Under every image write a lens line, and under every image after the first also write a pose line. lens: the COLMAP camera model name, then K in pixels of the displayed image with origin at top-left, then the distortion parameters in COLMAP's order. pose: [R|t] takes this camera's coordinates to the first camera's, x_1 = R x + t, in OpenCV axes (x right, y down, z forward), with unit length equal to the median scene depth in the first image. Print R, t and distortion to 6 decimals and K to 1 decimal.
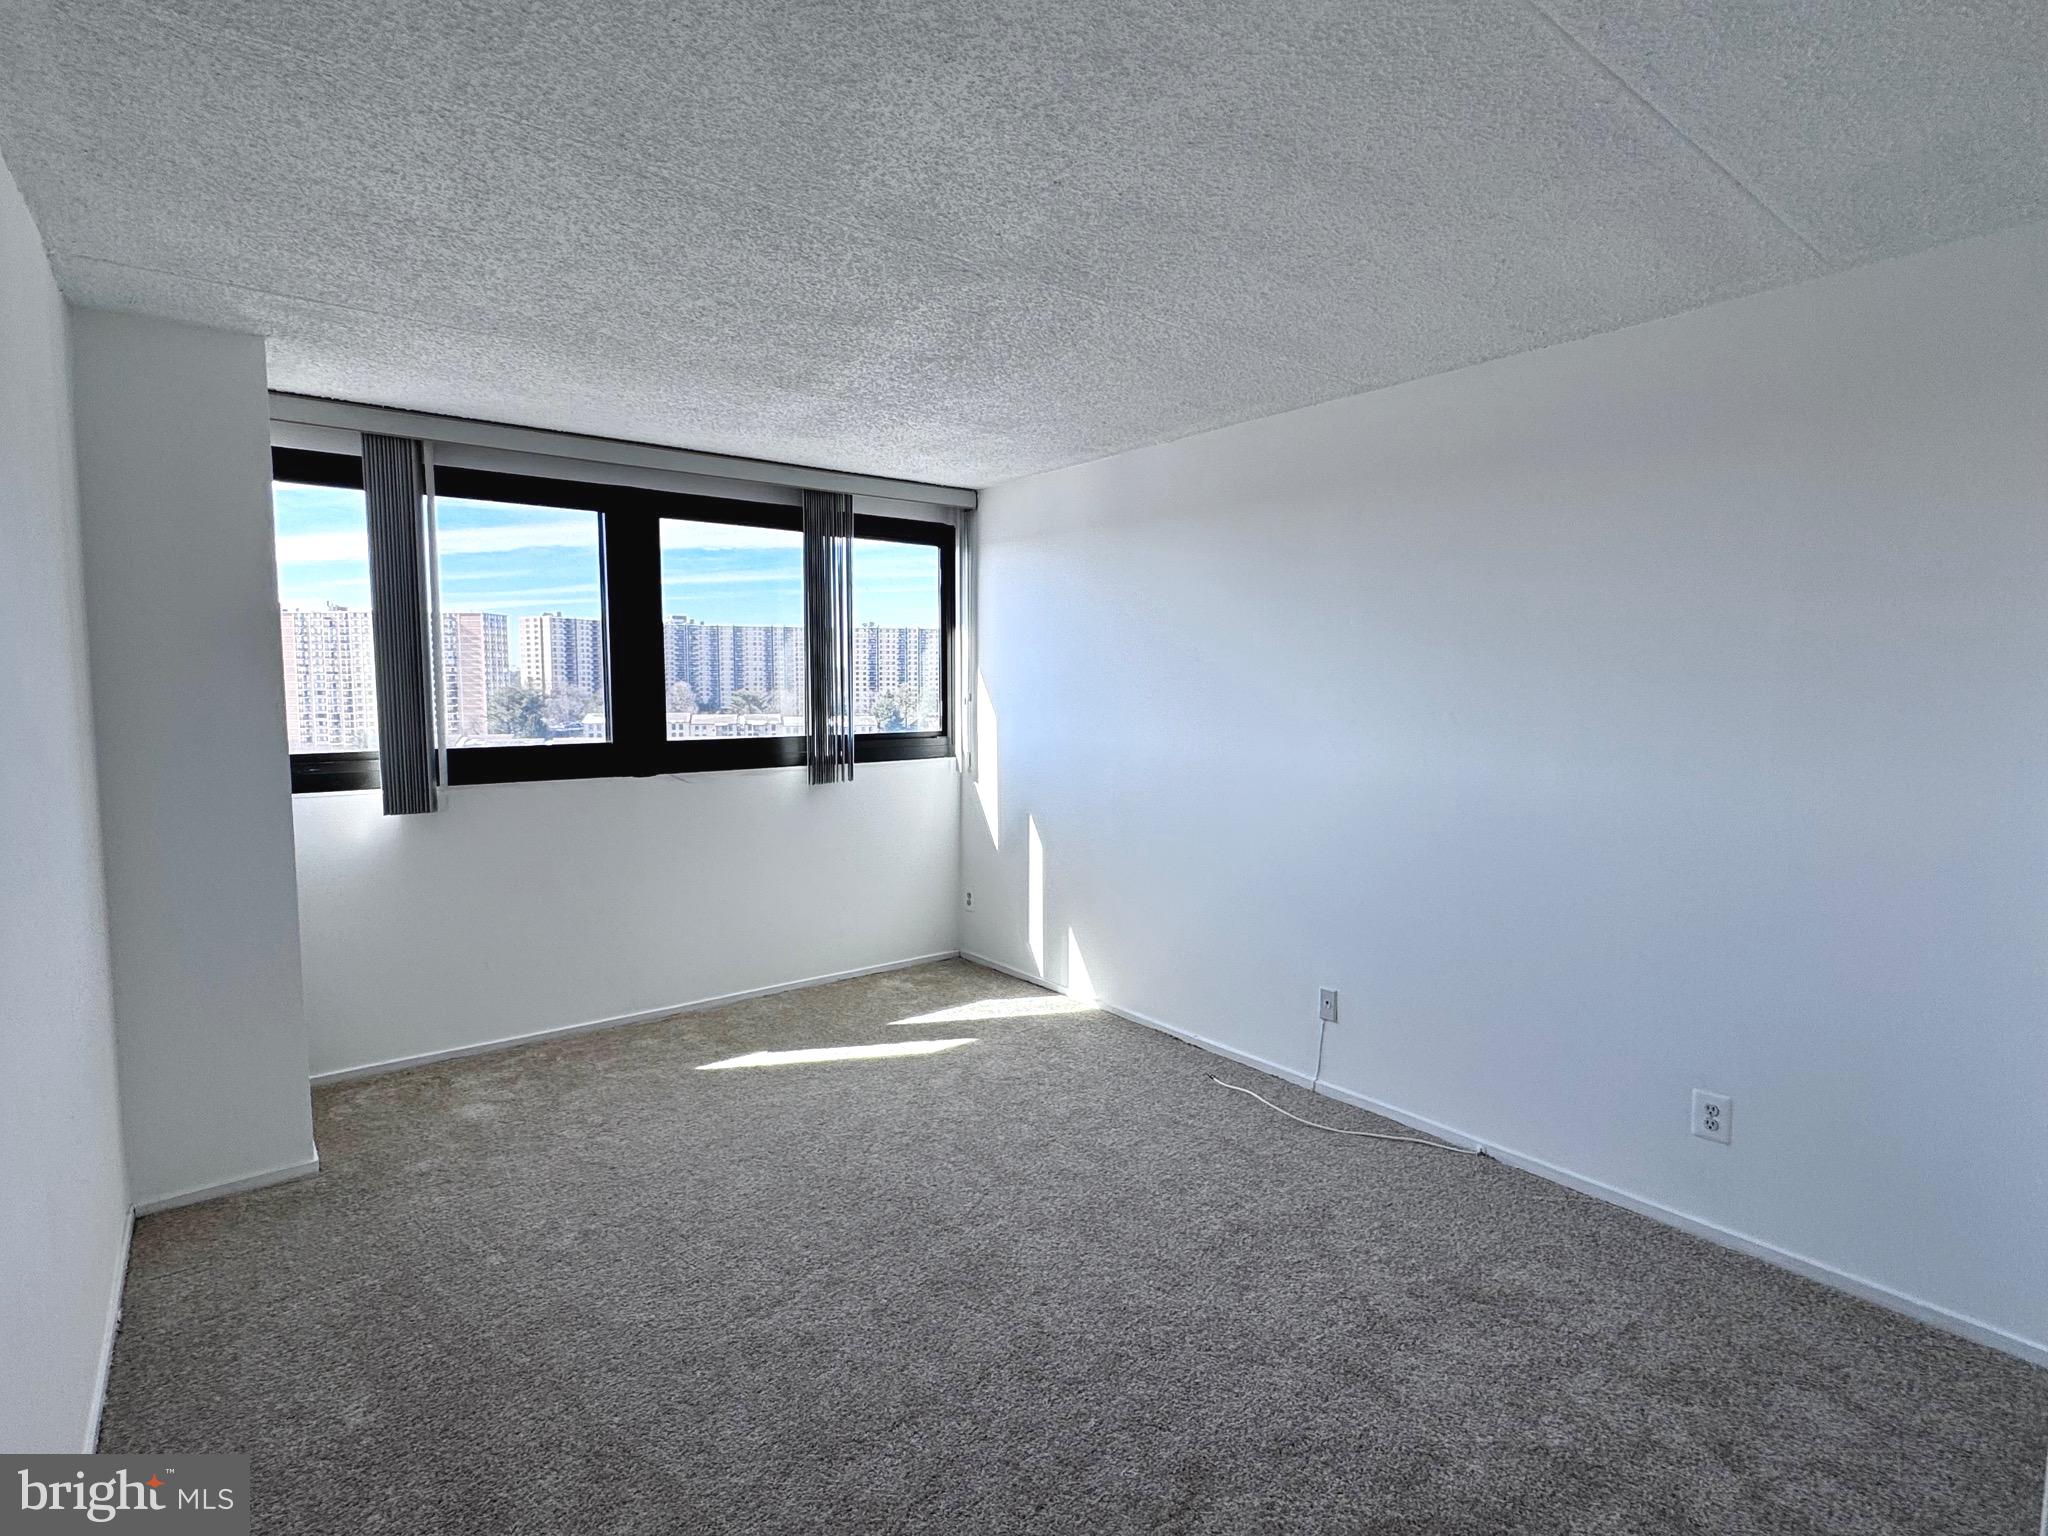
lens RADIAL K [[1013.2, 0, 1024.0], [0, 1013.2, 768.0], [0, 0, 1]] dist [-0.004078, 0.001341]
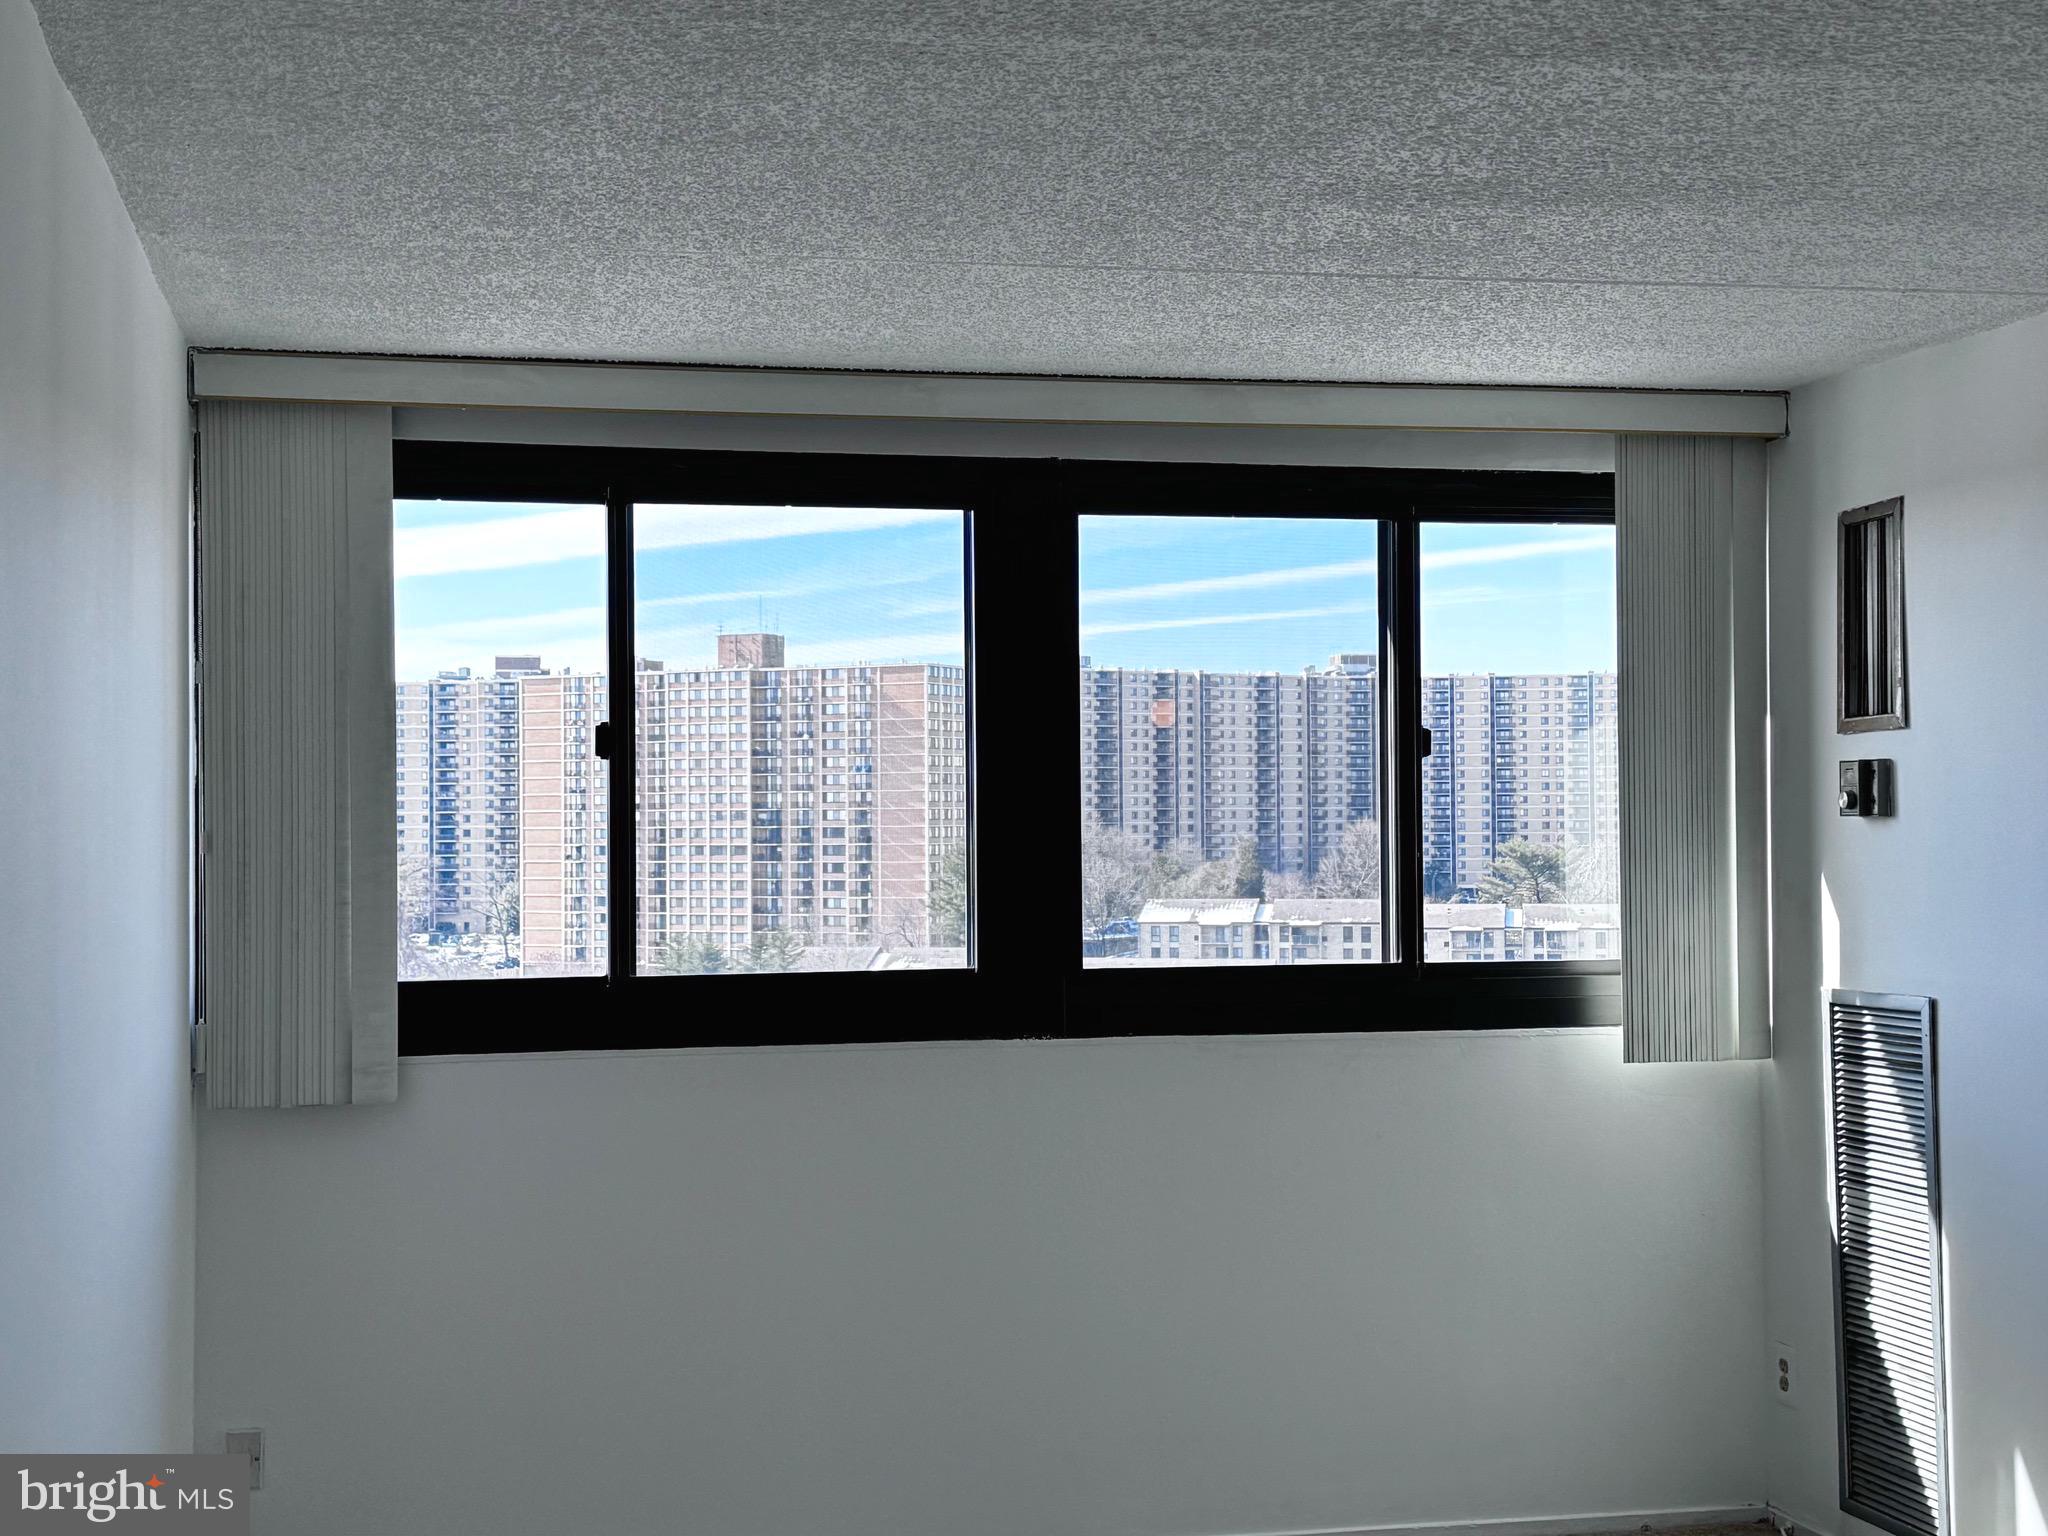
lens RADIAL K [[2681.9, 0, 1026.7], [0, 2681.9, 764.7], [0, 0, 1]] dist [0.134556, -0.002917]
pose [[0.899487, -0.016963, -0.436618, 0.205444], [-0.028720, 0.994790, -0.097814, 0.002224], [0.436003, 0.100522, 0.894314, -0.165565]]
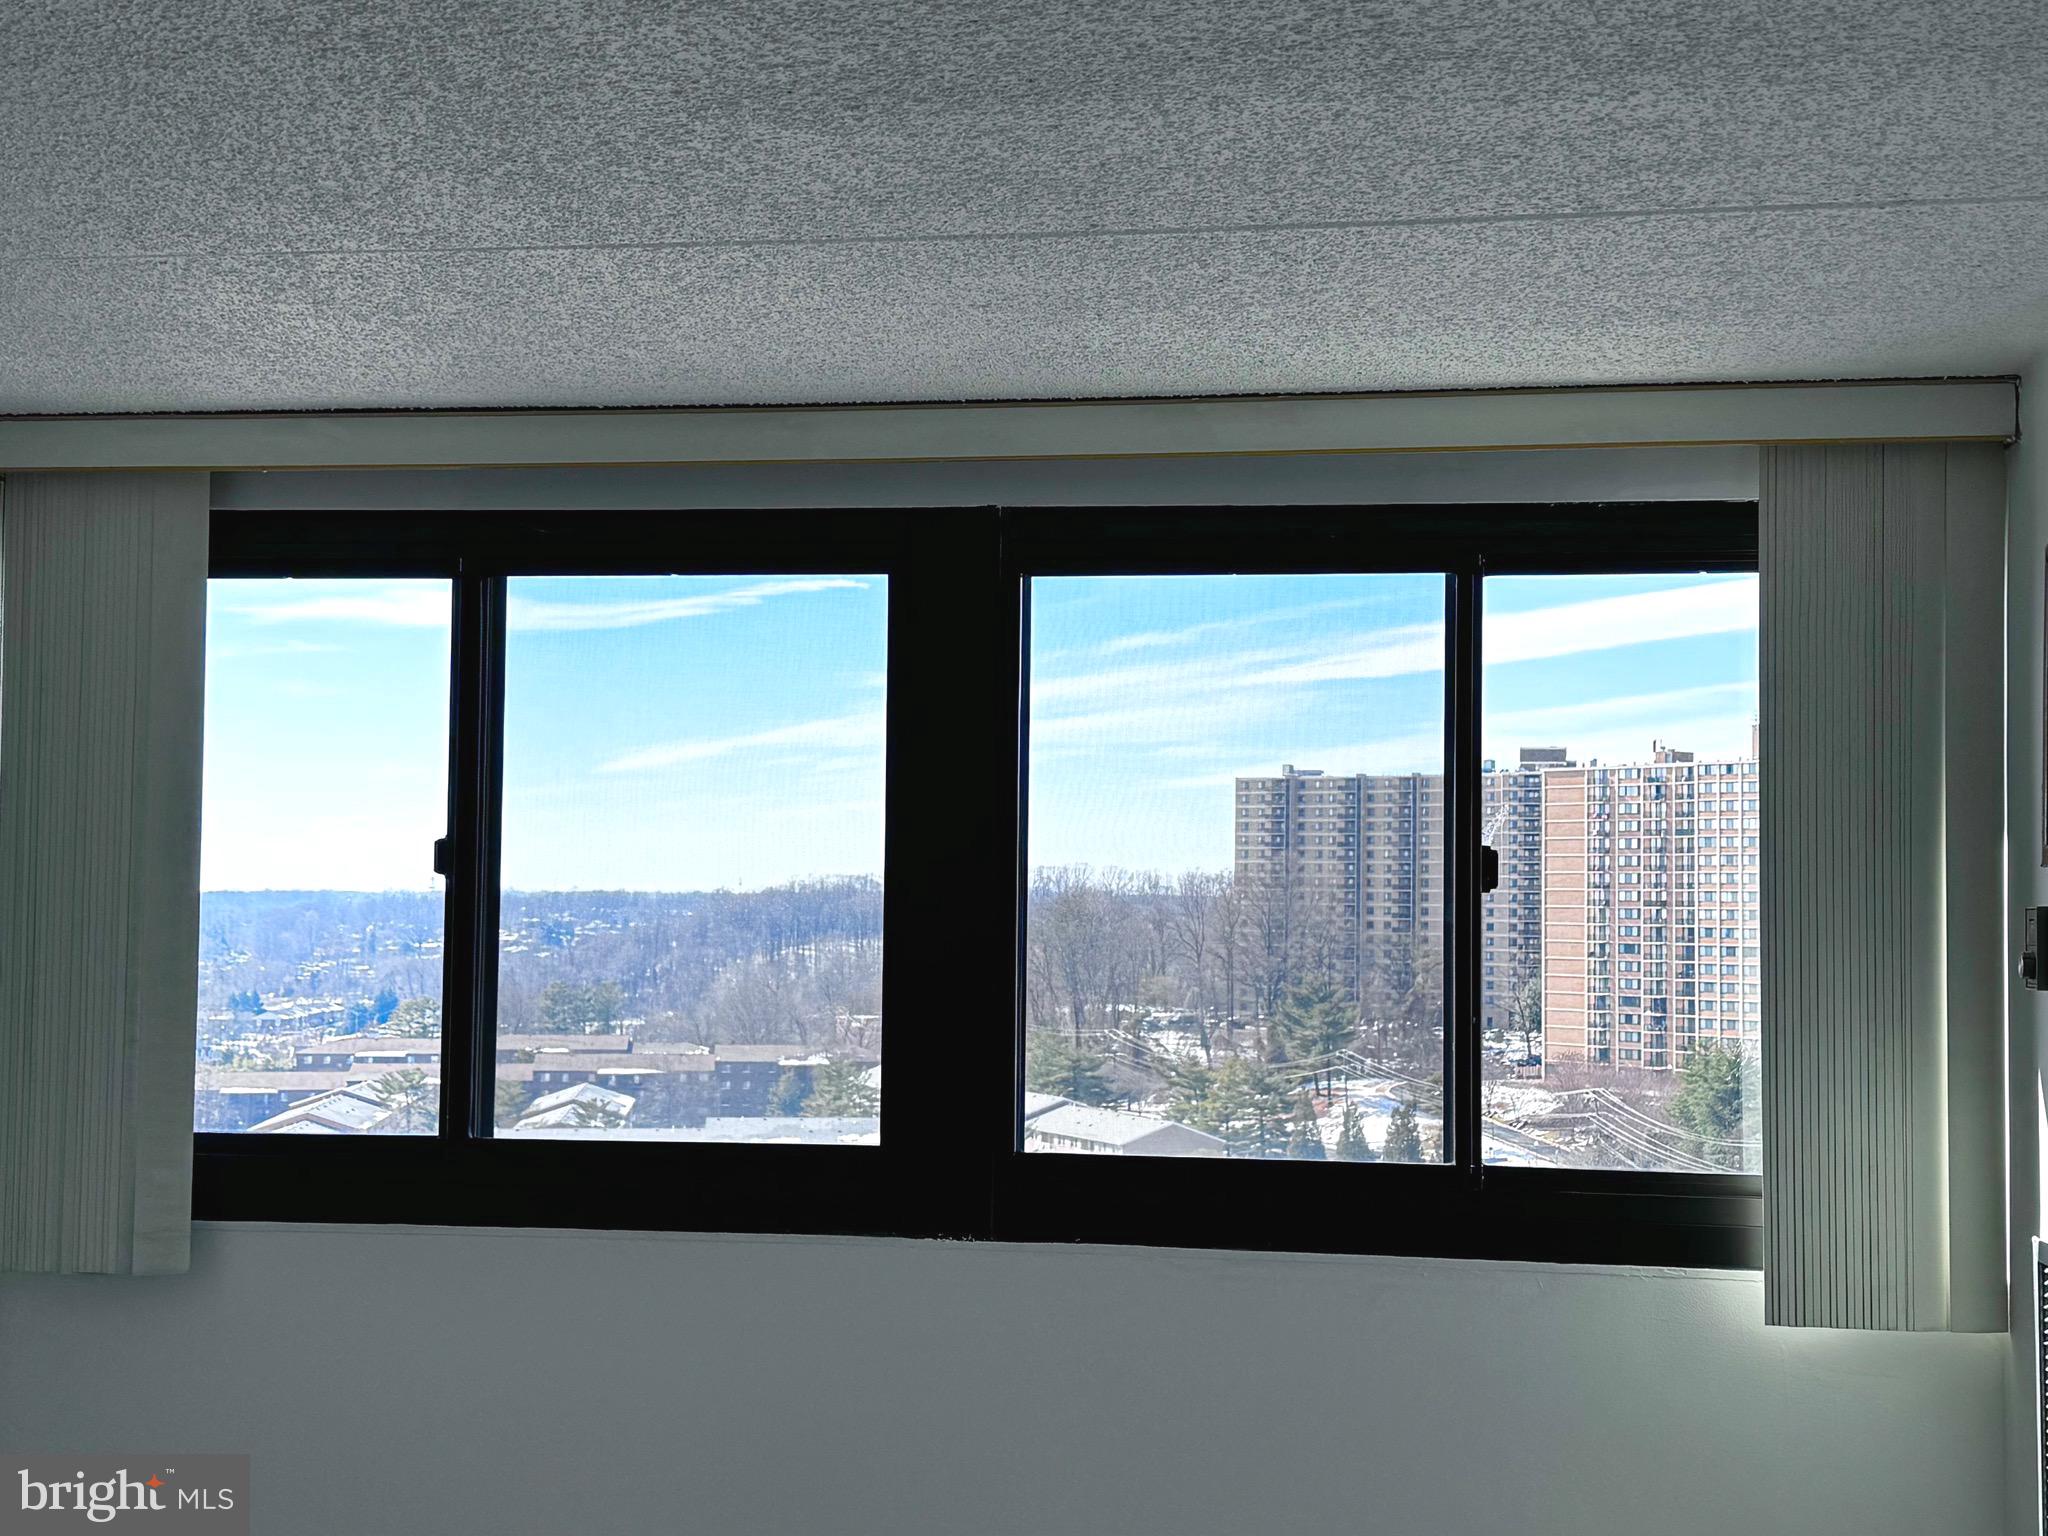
lens RADIAL K [[2726.3, 0, 1024.0], [0, 2726.3, 768.0], [0, 0, 1]] dist [0.127145, -0.012953]
pose [[0.675511, -0.031576, -0.736673, 0.465424], [-0.074443, 0.991057, -0.110742, -0.066103], [0.733582, 0.129648, 0.667120, 0.377990]]
